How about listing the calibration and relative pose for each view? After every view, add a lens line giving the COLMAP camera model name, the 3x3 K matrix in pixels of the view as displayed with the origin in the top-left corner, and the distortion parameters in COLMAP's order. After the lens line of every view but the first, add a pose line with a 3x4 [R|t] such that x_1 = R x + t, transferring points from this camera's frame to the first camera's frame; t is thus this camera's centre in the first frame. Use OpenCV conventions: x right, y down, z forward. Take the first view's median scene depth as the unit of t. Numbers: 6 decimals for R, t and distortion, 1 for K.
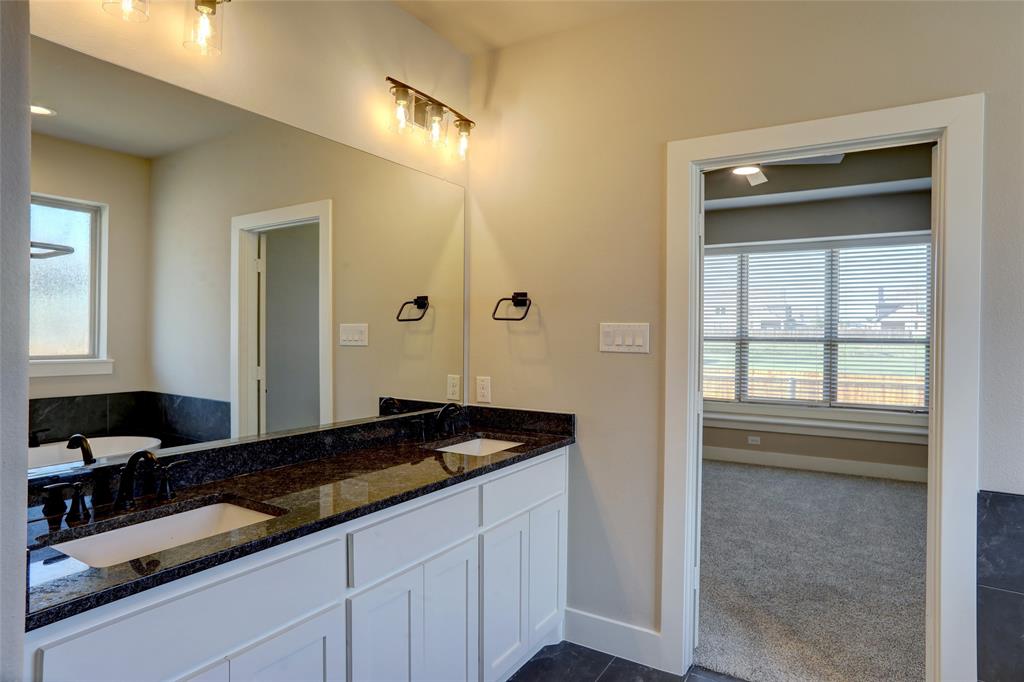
lens RADIAL K [[584.8, 0, 506.2], [0, 584.8, 335.0], [0, 0, 1]] dist [-0.075739, 0.053461]
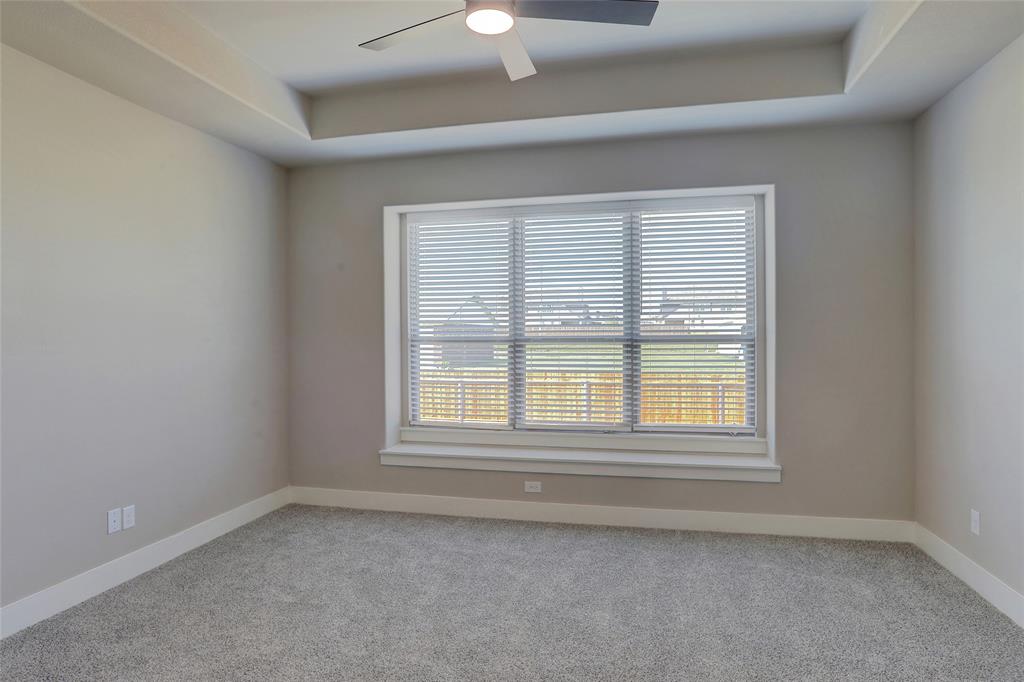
lens RADIAL K [[584.8, 0, 506.2], [0, 584.8, 335.0], [0, 0, 1]] dist [-0.075739, 0.053461]
pose [[0.949969, -0.013862, 0.312035, 0.186950], [0.013960, 0.999901, 0.001918, 0.000322], [-0.312031, 0.002534, 0.950069, 0.352715]]
